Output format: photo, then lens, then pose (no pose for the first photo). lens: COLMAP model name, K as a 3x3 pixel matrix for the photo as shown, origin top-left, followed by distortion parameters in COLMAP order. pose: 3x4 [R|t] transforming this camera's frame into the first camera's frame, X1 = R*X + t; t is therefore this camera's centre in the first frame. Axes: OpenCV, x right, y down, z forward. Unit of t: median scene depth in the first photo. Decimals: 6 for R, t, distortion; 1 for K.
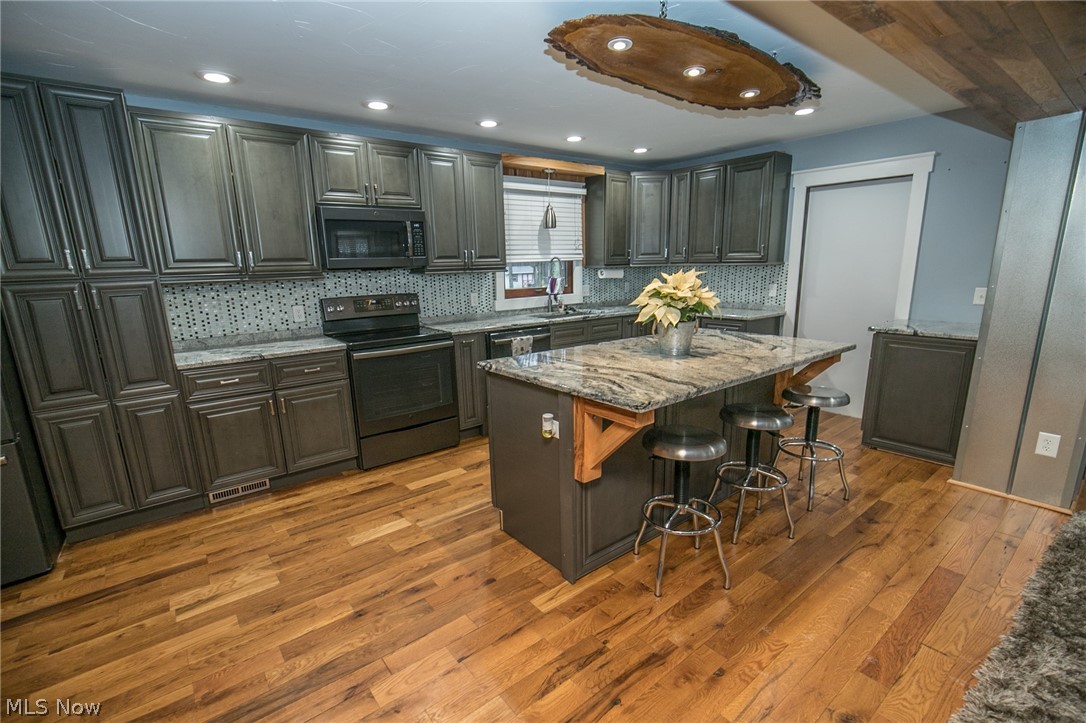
lens RADIAL K [[492.0, 0, 543.8], [0, 492.0, 371.4], [0, 0, 1]] dist [-0.017906, 0.004849]
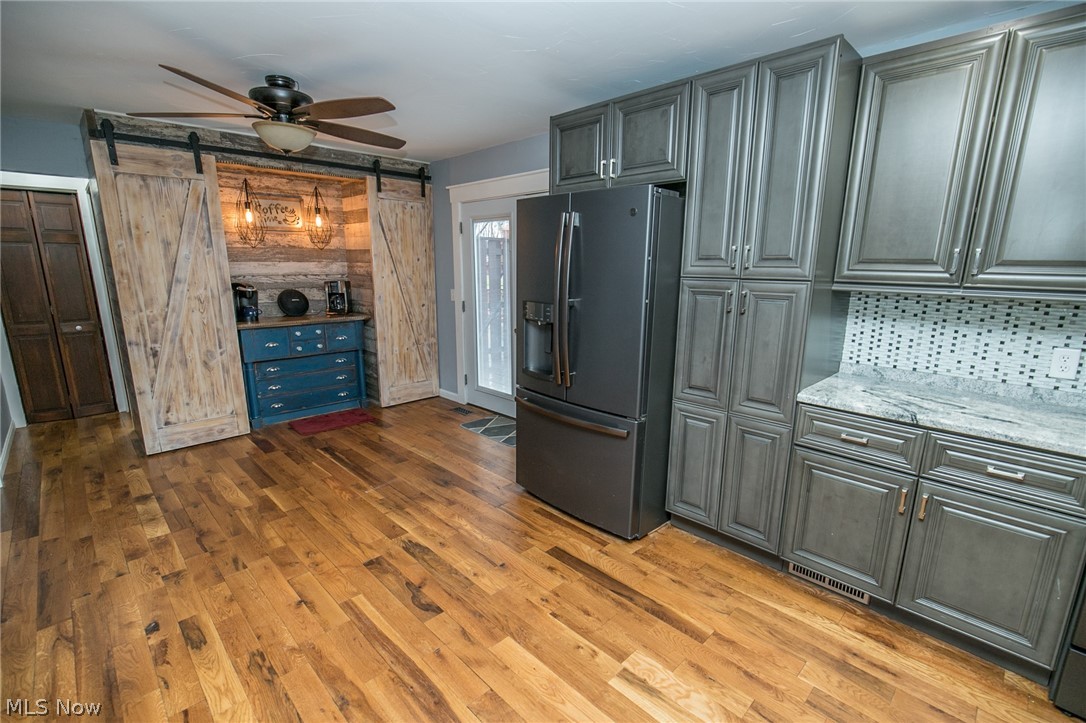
lens RADIAL K [[492.0, 0, 543.4], [0, 492.0, 371.0], [0, 0, 1]] dist [-0.017906, 0.004849]
pose [[0.103811, 0.238120, -0.965672, -0.038245], [-0.228893, 0.950576, 0.209791, -0.096112], [0.967900, 0.199257, 0.153184, 0.381894]]
